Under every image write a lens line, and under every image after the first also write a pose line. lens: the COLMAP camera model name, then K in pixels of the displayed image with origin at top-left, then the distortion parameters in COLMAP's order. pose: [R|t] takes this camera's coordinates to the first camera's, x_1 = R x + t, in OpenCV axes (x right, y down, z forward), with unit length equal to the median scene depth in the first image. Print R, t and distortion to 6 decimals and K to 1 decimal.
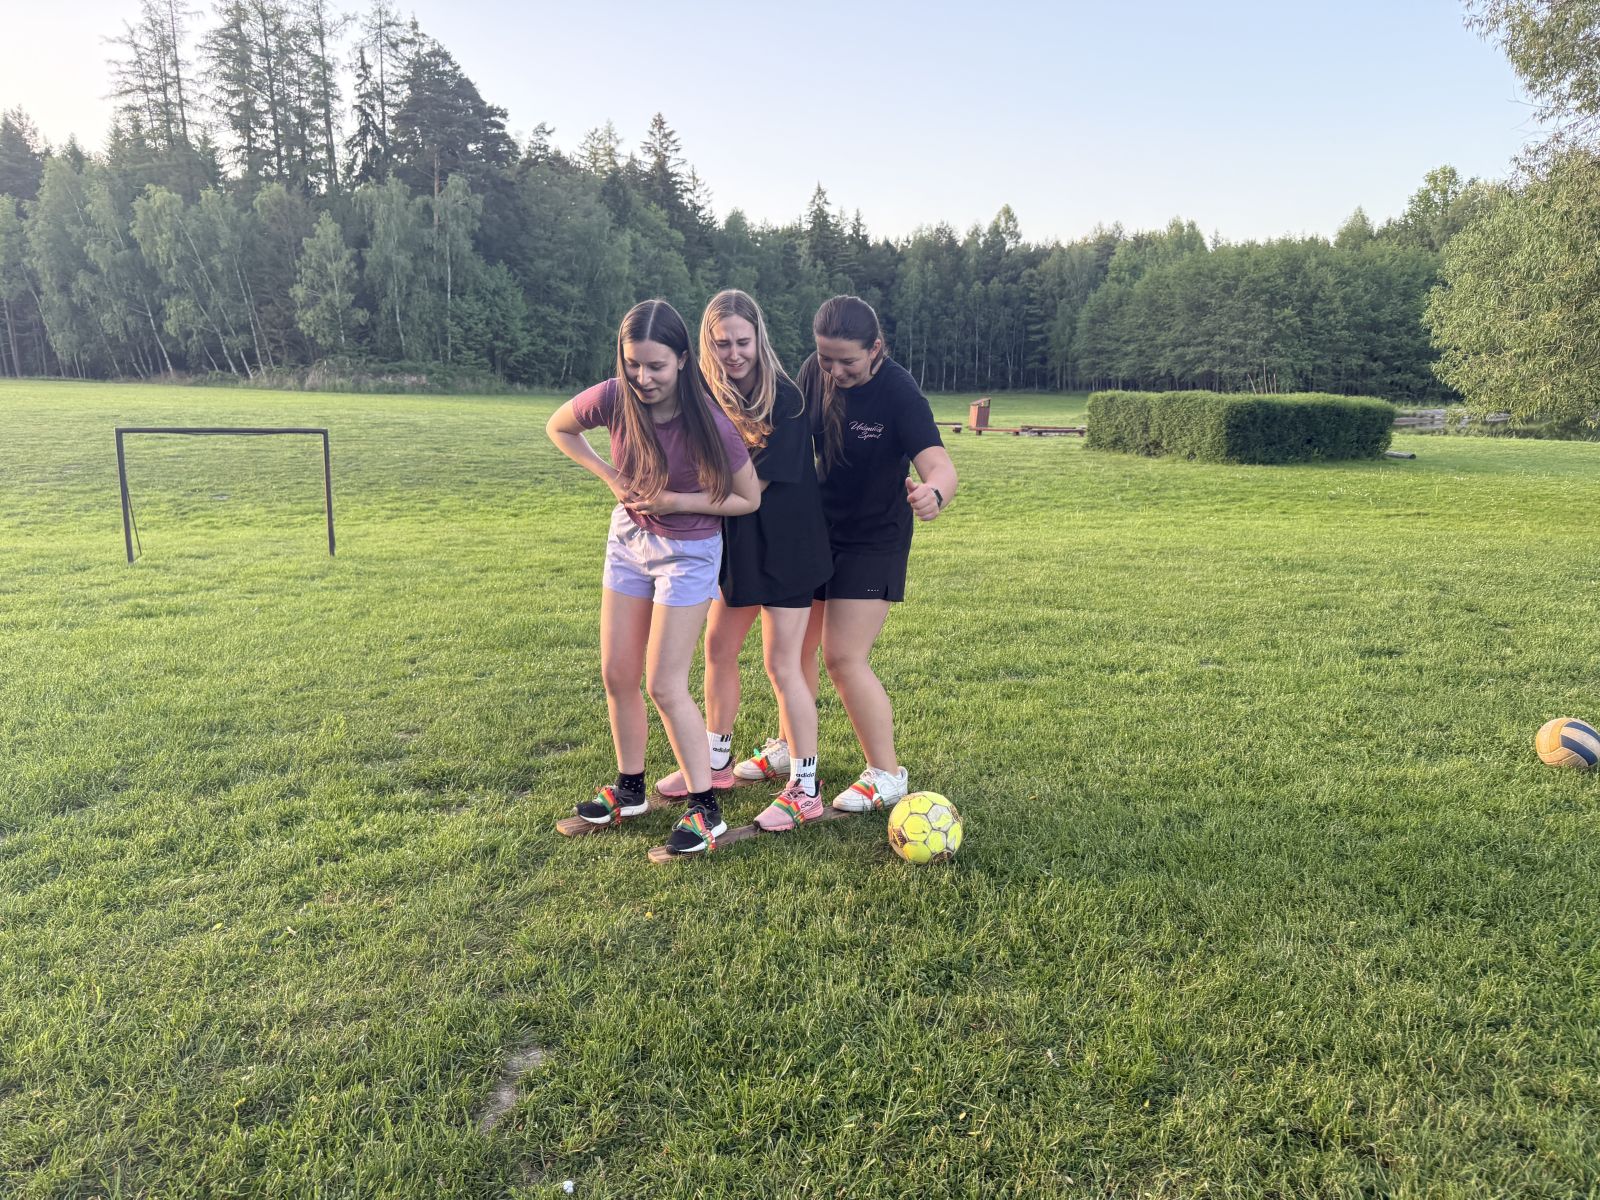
lens RADIAL K [[1156.2, 0, 817.1], [0, 1156.2, 598.1], [0, 0, 1]] dist [0.045030, -0.055202]
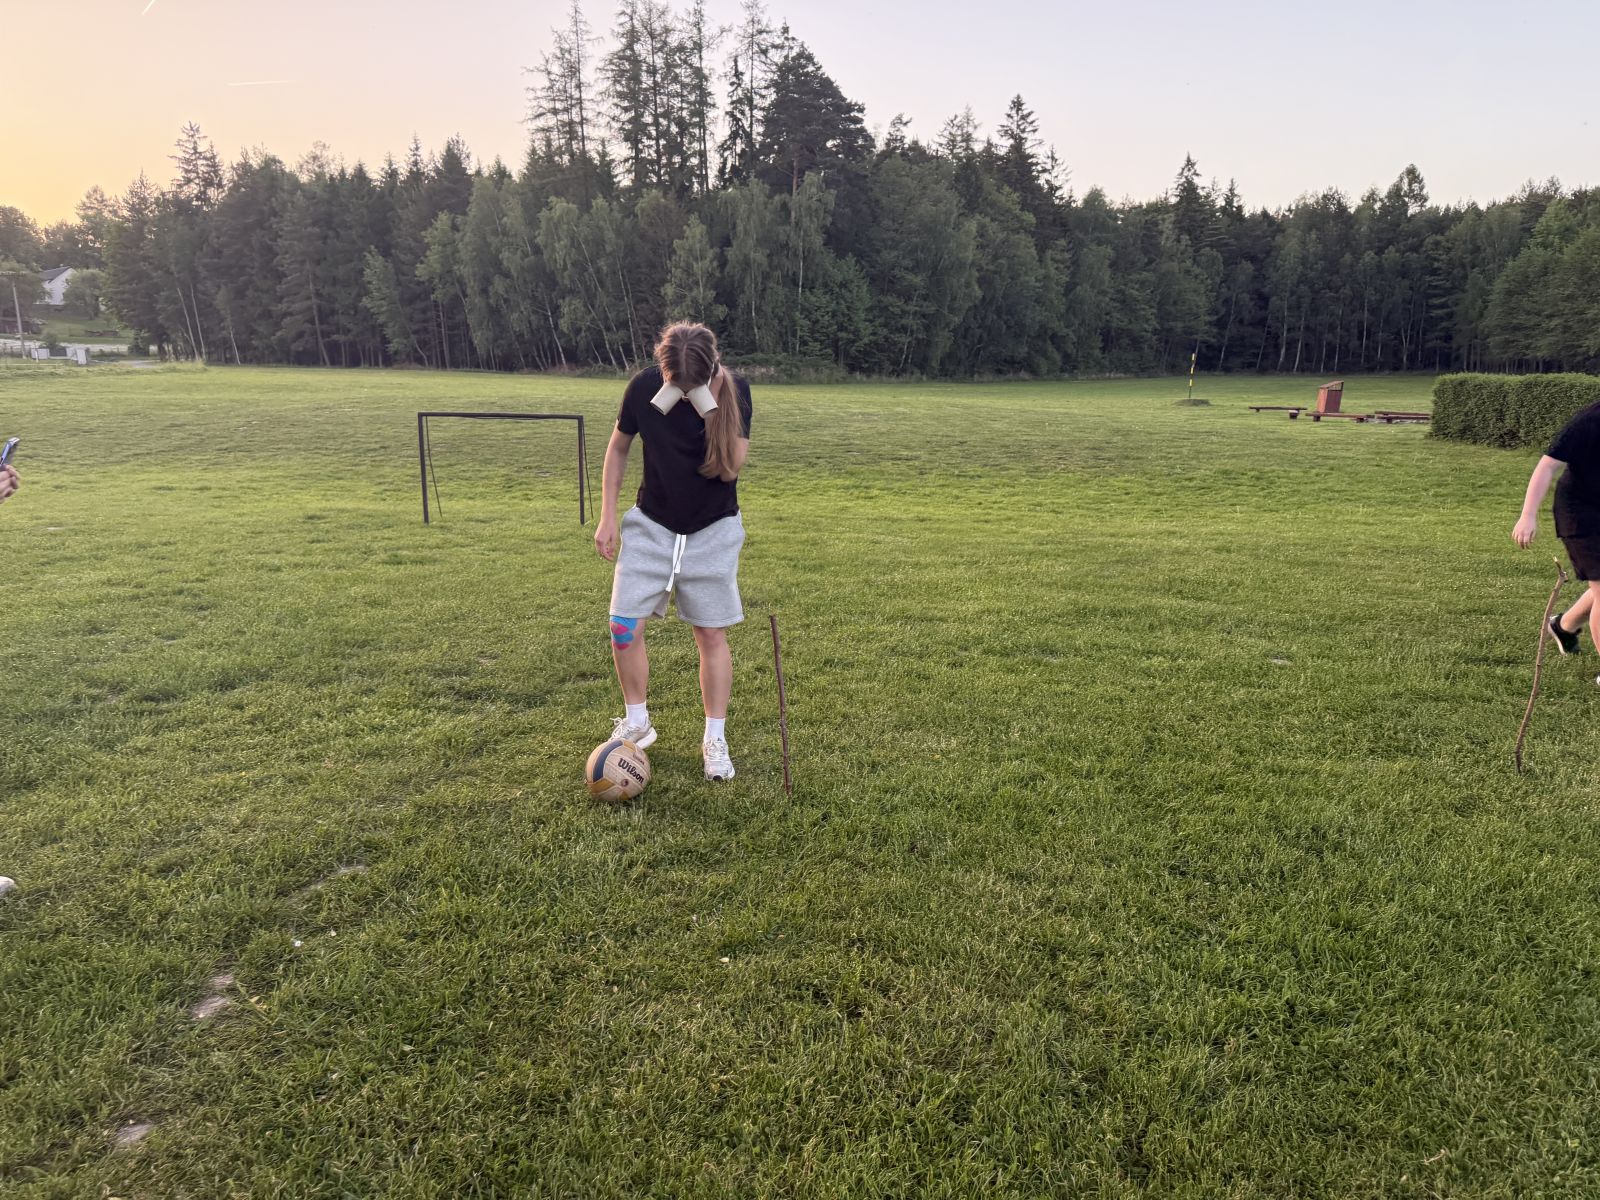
lens RADIAL K [[1156.2, 0, 783.4], [0, 1156.2, 611.4], [0, 0, 1]] dist [0.045030, -0.055202]
pose [[0.947494, 0.057137, -0.314626, 0.015893], [-0.050275, 0.998288, 0.029889, 0.000613], [0.315795, -0.012502, 0.948745, -0.003341]]
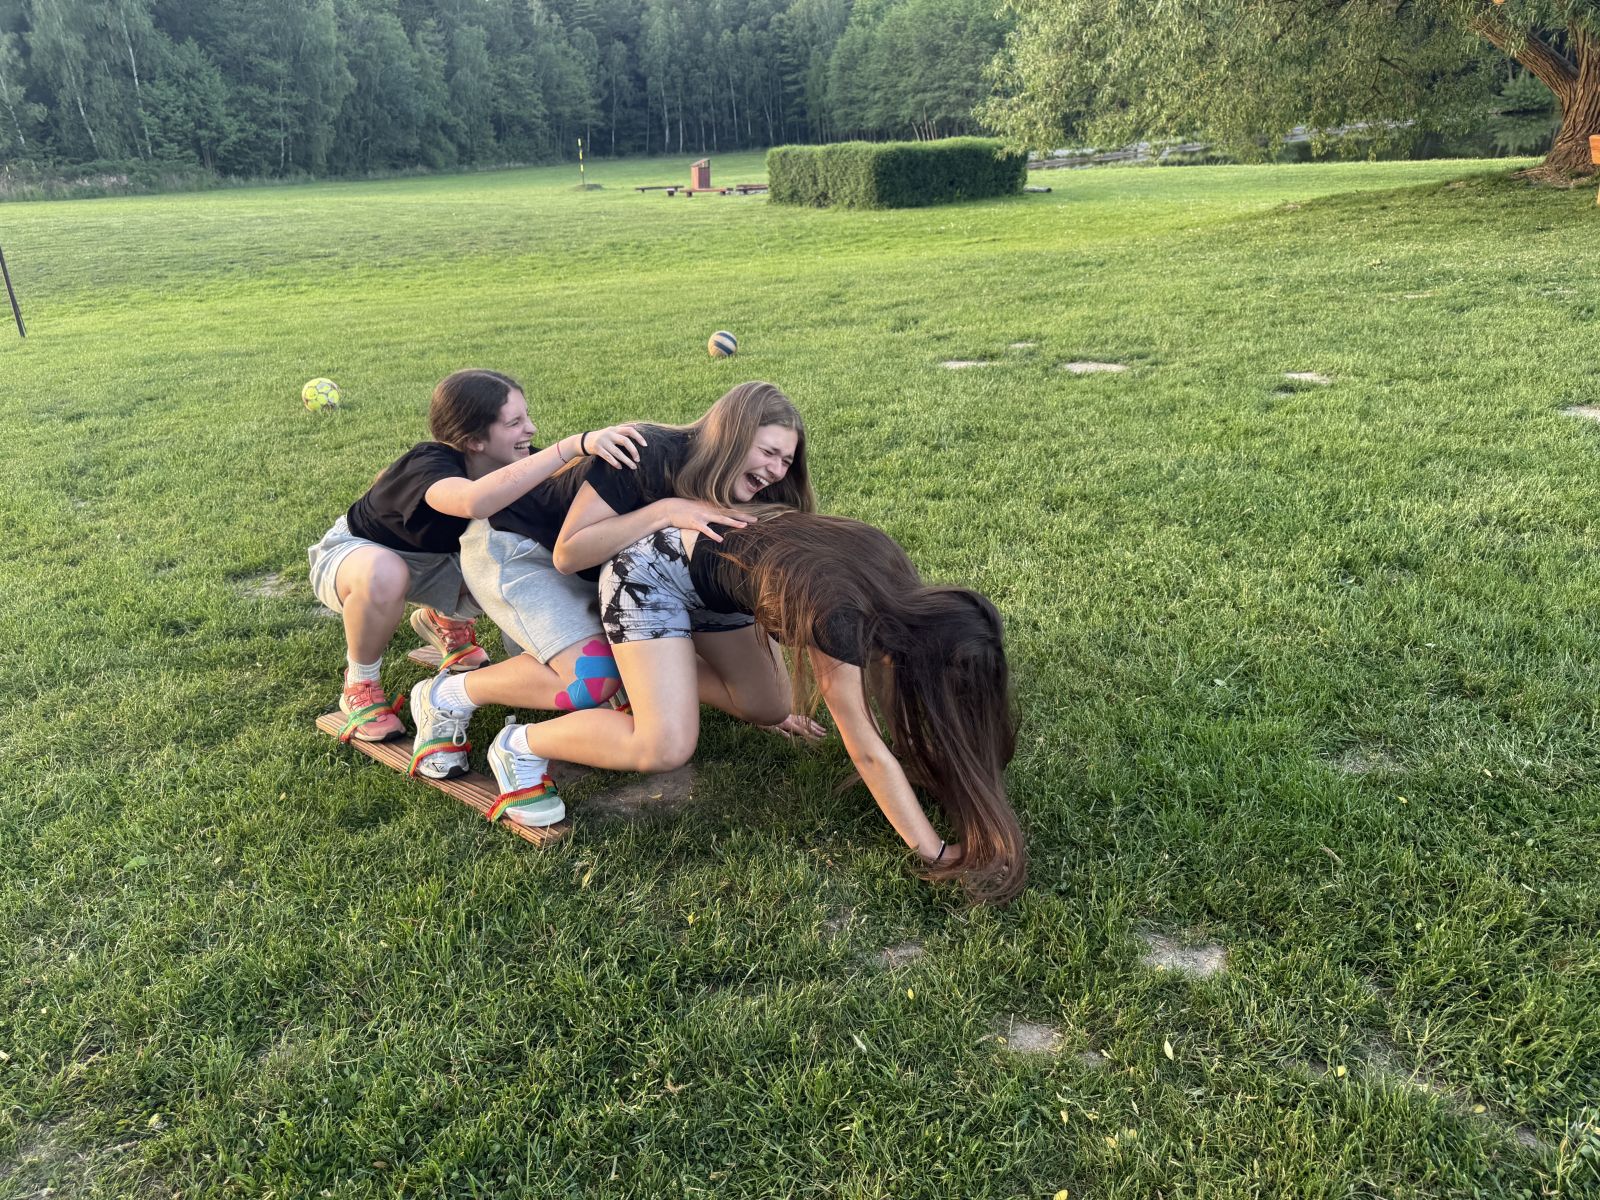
lens RADIAL K [[1156.2, 0, 804.2], [0, 1156.2, 597.8], [0, 0, 1]] dist [0.045030, -0.055202]
pose [[0.982758, -0.120880, 0.139914, 0.020378], [0.092748, 0.976897, 0.192534, 0.007819], [-0.159955, -0.176237, 0.971265, -0.040550]]
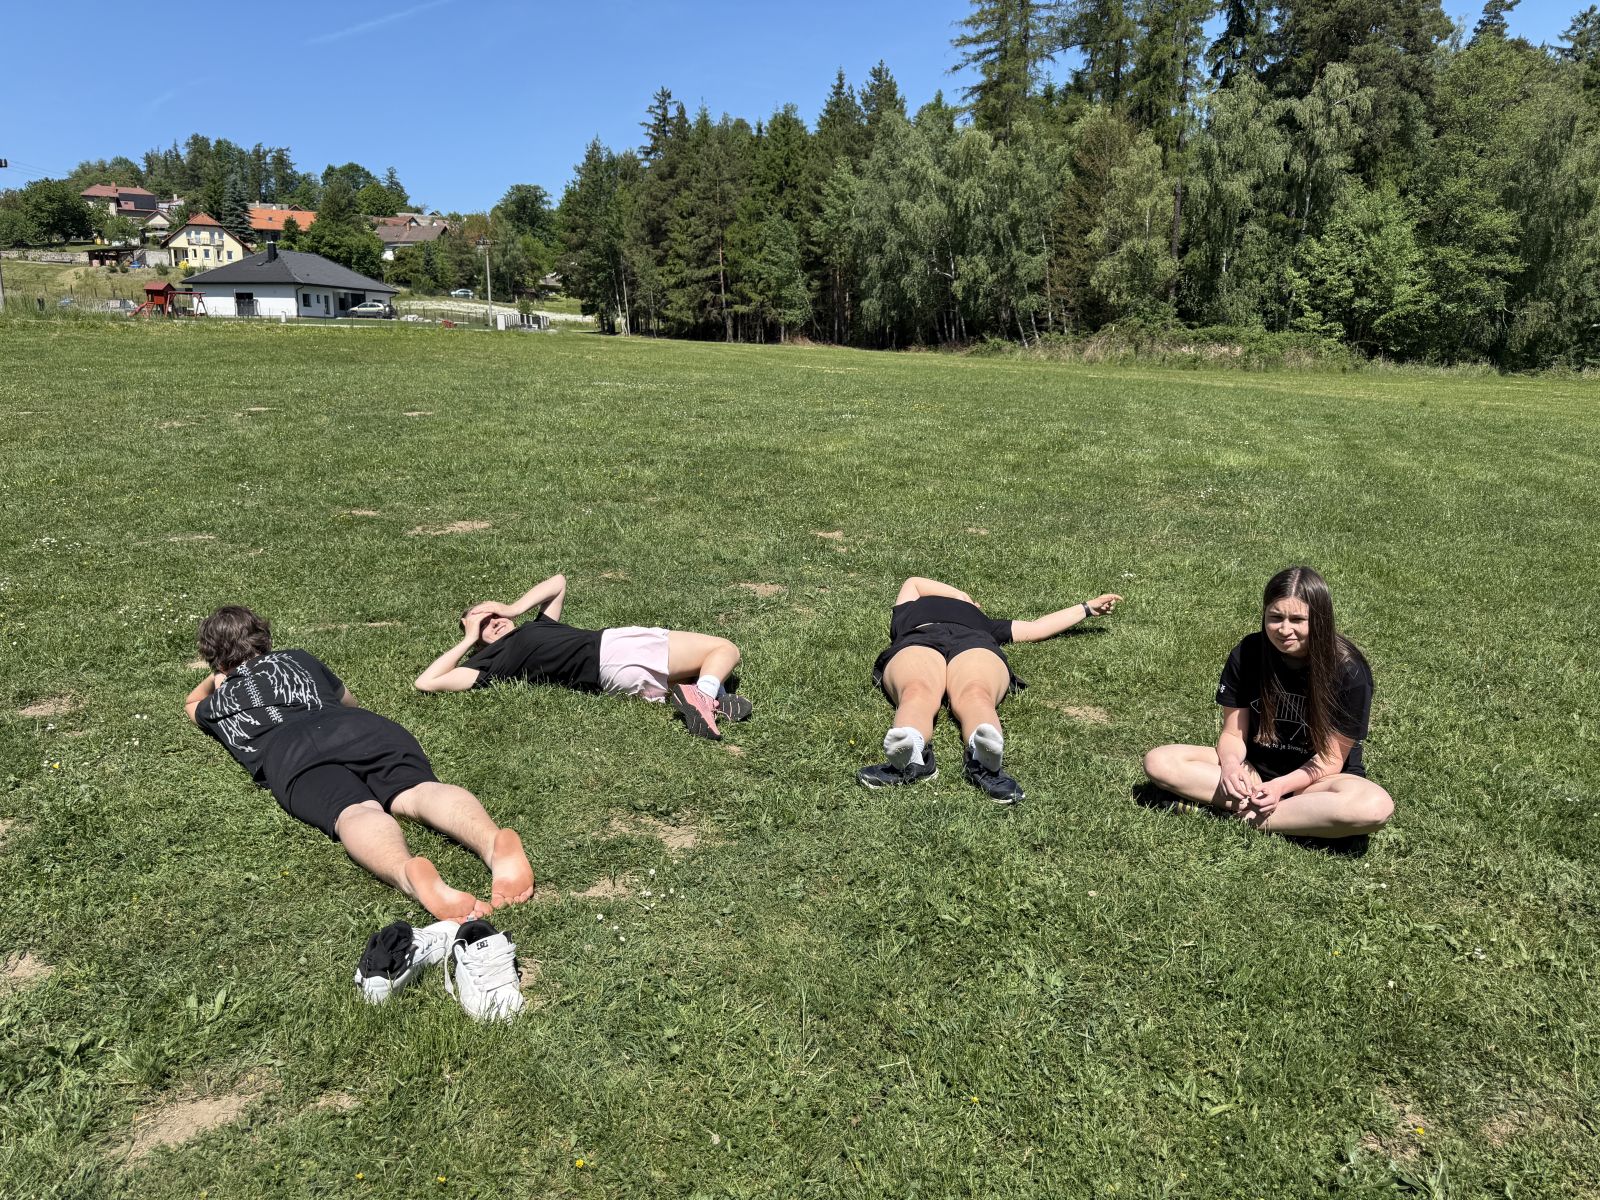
lens RADIAL K [[1156.2, 0, 760.1], [0, 1156.2, 608.7], [0, 0, 1]] dist [0.045030, -0.055202]
pose [[0.721816, 0.163854, -0.672409, -0.031042], [-0.143725, 0.985878, 0.085955, -0.042666], [0.676997, 0.034598, 0.735172, 0.235742]]
